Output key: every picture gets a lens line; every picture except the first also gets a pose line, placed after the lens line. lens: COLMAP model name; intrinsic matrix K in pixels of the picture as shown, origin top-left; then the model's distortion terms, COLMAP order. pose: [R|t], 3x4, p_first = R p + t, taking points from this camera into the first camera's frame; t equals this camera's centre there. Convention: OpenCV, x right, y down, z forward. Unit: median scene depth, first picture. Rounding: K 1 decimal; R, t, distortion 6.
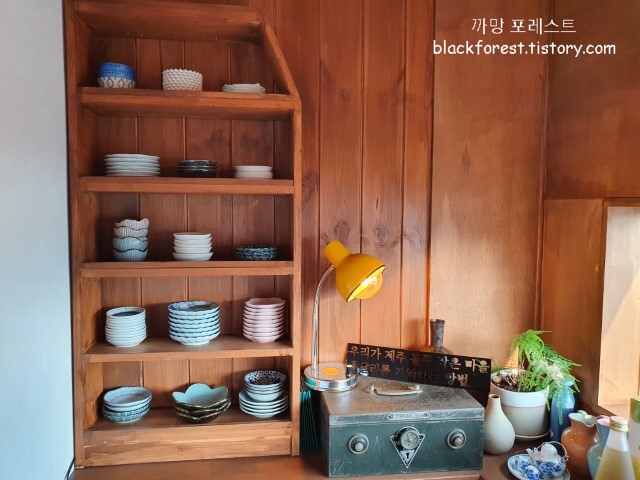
lens RADIAL K [[491.8, 0, 318.3], [0, 491.8, 241.6], [0, 0, 1]] dist [0.020973, -0.013360]
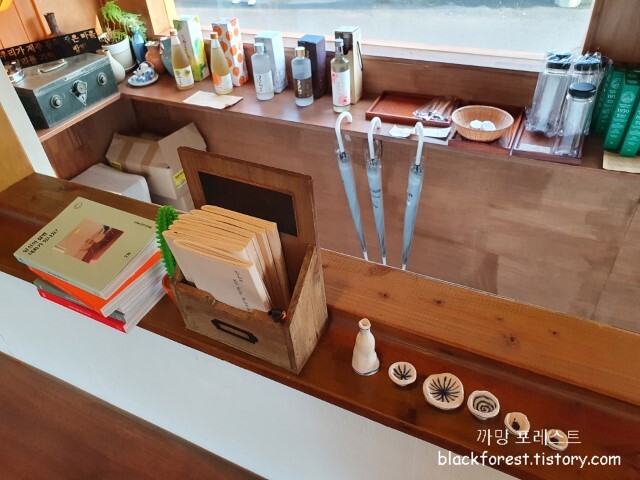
lens RADIAL K [[491.8, 0, 321.2], [0, 491.8, 241.1], [0, 0, 1]] dist [0.020973, -0.013360]
pose [[0.539524, -0.565471, 0.623824, -0.701571], [0.123797, 0.786134, 0.605530, -0.113579], [-0.832819, -0.249471, 0.494142, -0.648039]]
